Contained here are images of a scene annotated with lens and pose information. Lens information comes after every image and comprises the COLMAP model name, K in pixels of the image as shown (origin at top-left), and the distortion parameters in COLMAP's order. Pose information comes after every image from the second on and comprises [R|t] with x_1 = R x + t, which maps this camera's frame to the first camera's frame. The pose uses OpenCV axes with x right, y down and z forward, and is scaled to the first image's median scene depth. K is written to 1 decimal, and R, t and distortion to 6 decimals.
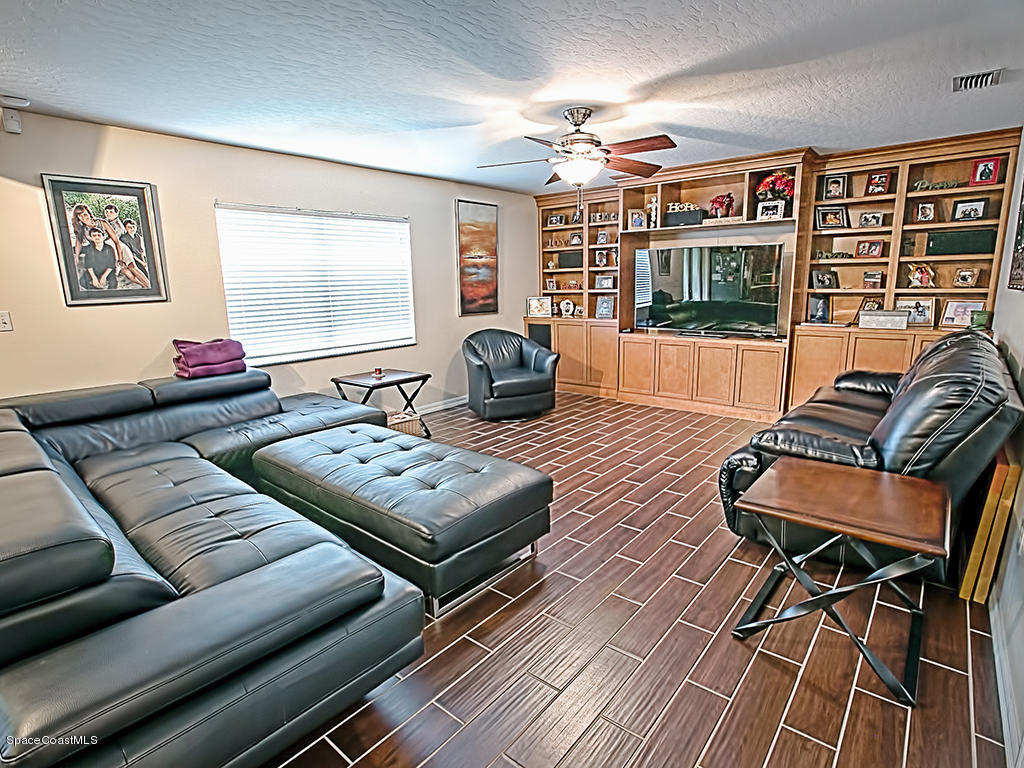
lens RADIAL K [[519.1, 0, 506.6], [0, 519.1, 390.0], [0, 0, 1]] dist [-0.028214, 0.002013]
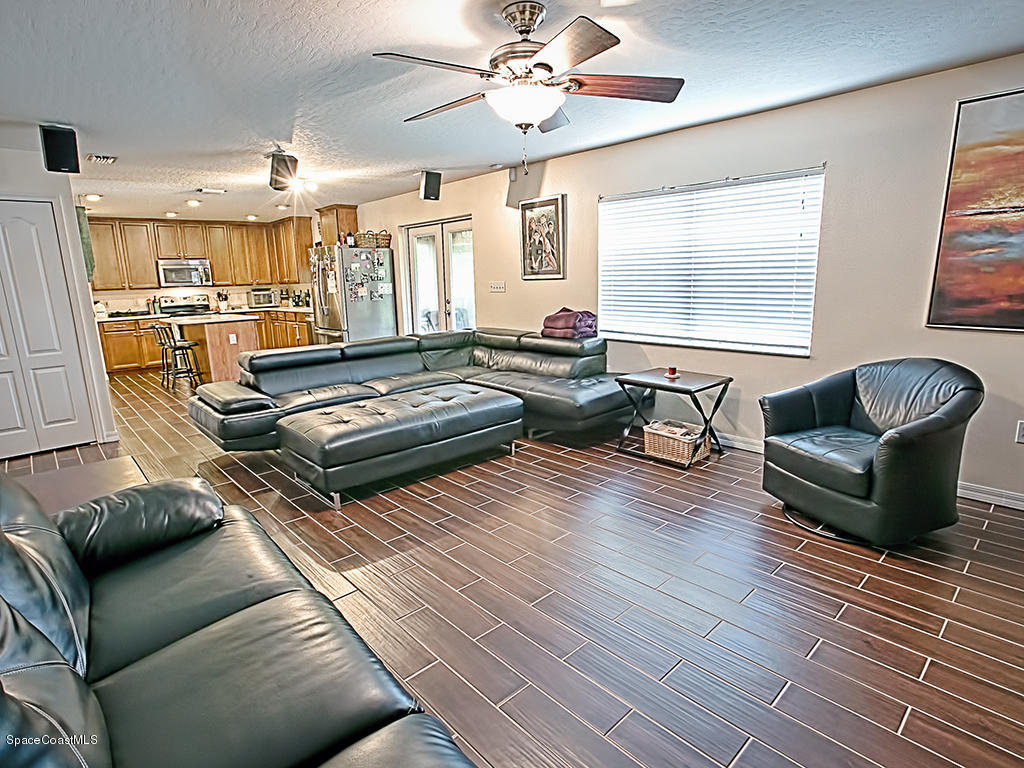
lens RADIAL K [[533.3, 0, 507.8], [0, 533.3, 391.0], [0, 0, 1]] dist [-0.062529, 0.030077]
pose [[-0.117337, 0.236423, -0.964539, 0.634318], [-0.181035, 0.949882, 0.254853, -0.178626], [0.976452, 0.204519, -0.068656, 0.808839]]
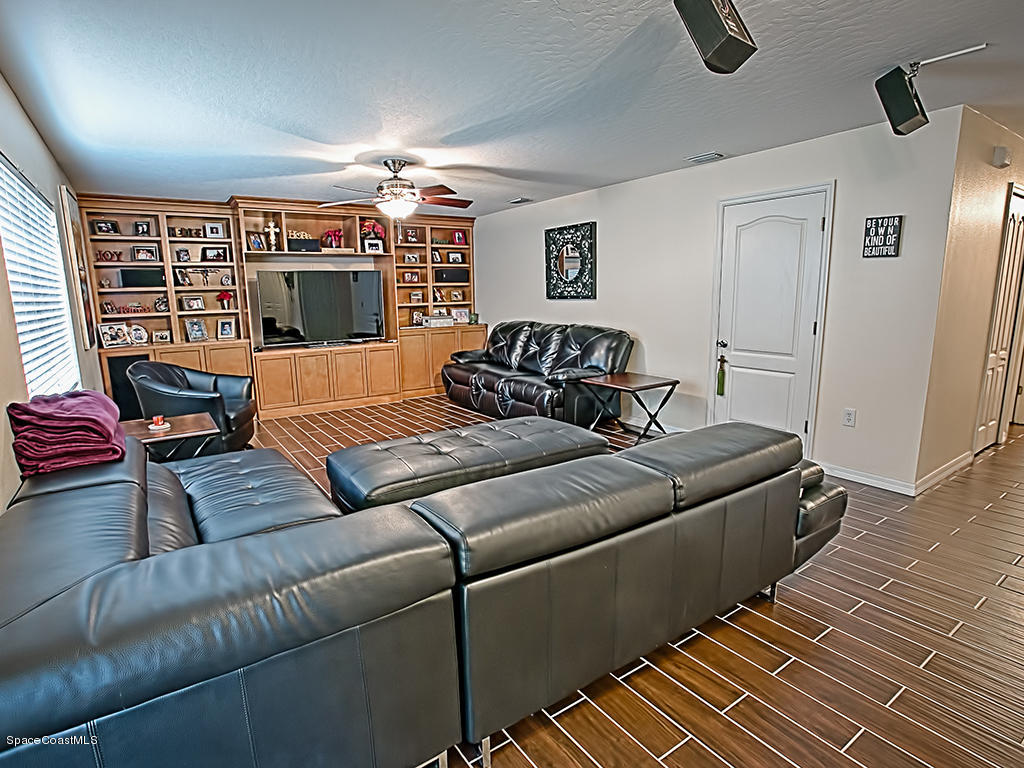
lens RADIAL K [[533.3, 0, 507.8], [0, 533.3, 391.0], [0, 0, 1]] dist [-0.062529, 0.030077]
pose [[0.265647, -0.157463, 0.951124, -0.799938], [0.212839, 0.971807, 0.101442, -0.047142], [-0.940283, 0.175488, 0.291672, 0.336046]]
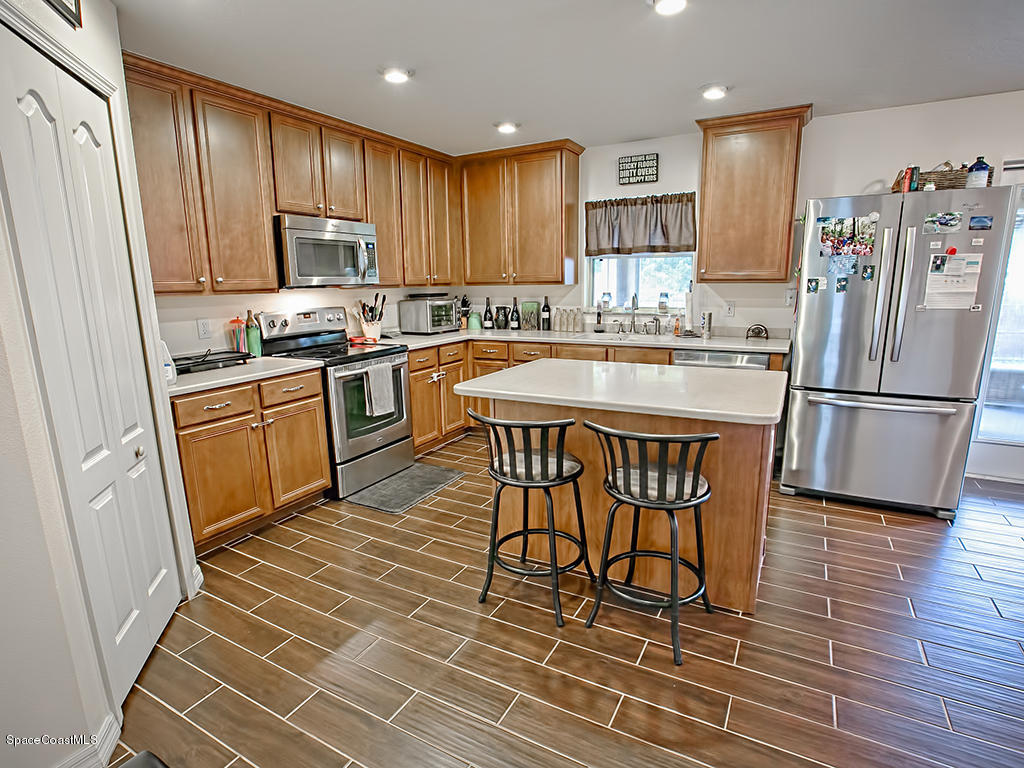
lens RADIAL K [[533.3, 0, 507.8], [0, 533.3, 391.0], [0, 0, 1]] dist [-0.062529, 0.030077]
pose [[0.189767, 0.220952, -0.956644, -0.356825], [-0.194749, 0.963460, 0.183894, 0.116901], [0.962321, 0.151408, 0.225863, -0.468249]]
